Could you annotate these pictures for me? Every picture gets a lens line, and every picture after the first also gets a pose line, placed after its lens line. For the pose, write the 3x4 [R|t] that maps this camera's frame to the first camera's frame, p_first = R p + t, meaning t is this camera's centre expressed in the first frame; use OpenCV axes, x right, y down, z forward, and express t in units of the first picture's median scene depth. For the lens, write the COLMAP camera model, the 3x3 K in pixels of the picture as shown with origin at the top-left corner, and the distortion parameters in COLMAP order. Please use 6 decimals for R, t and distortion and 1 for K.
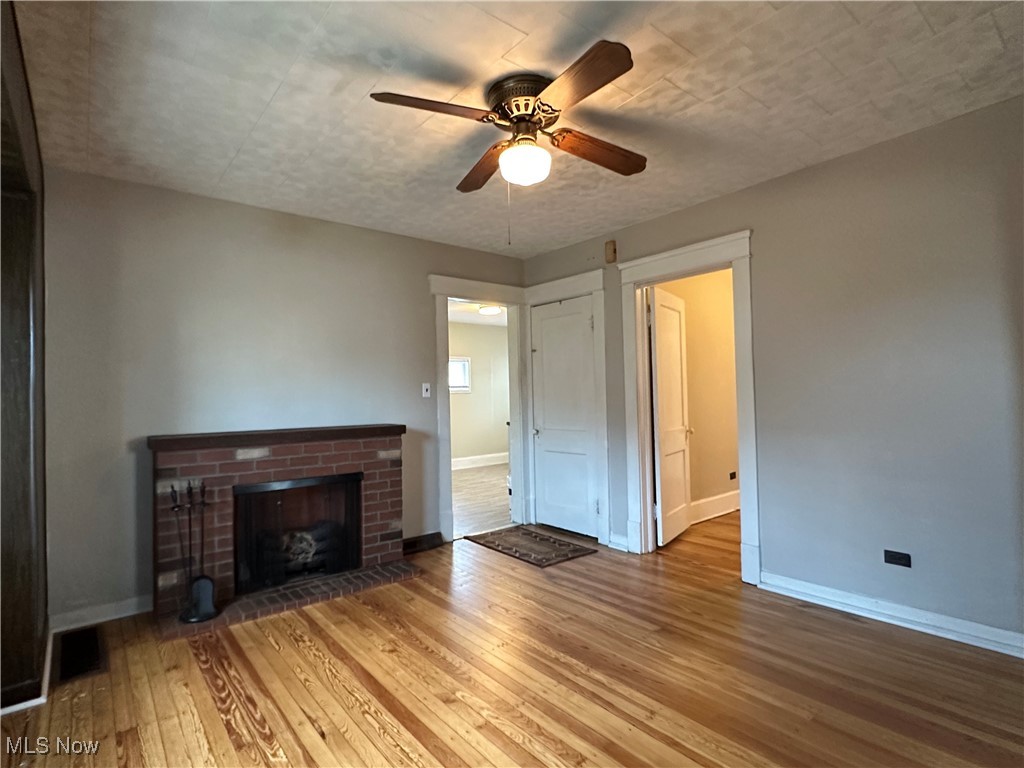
lens RADIAL K [[522.6, 0, 511.0], [0, 522.6, 386.7], [0, 0, 1]] dist [-0.004861, 0.002286]
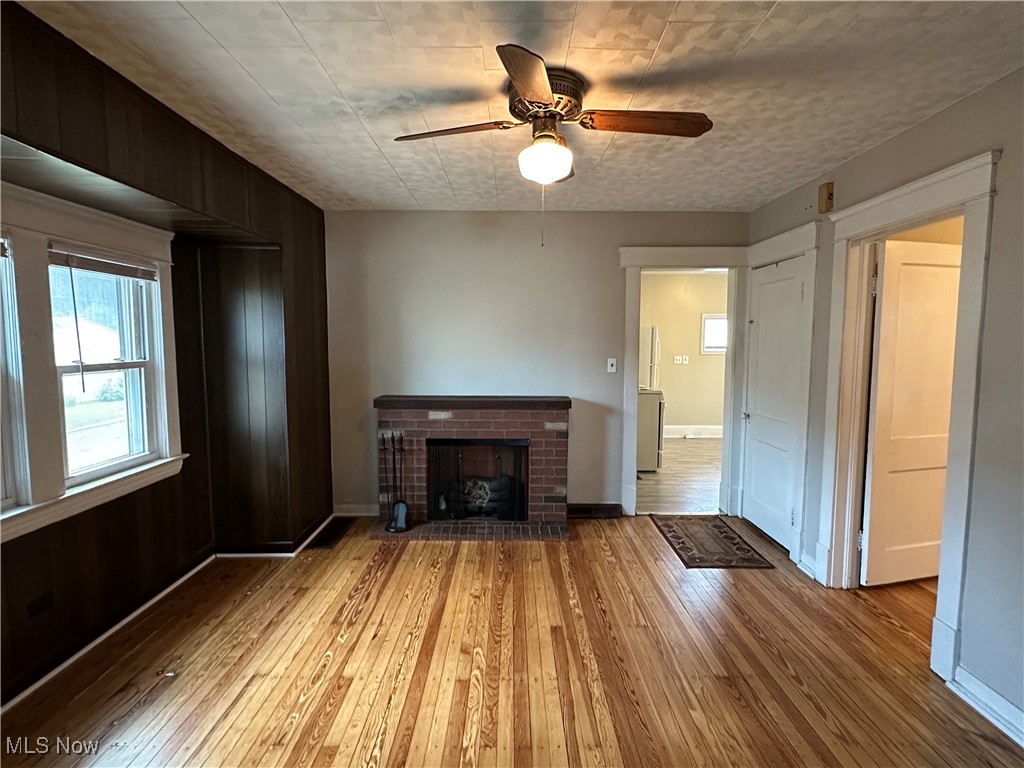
lens RADIAL K [[522.6, 0, 513.1], [0, 522.6, 386.6], [0, 0, 1]] dist [-0.004861, 0.002286]
pose [[0.774014, 0.079003, -0.628220, 0.429737], [-0.008420, 0.993382, 0.114551, -0.087316], [0.633112, -0.083374, 0.769557, 0.130888]]
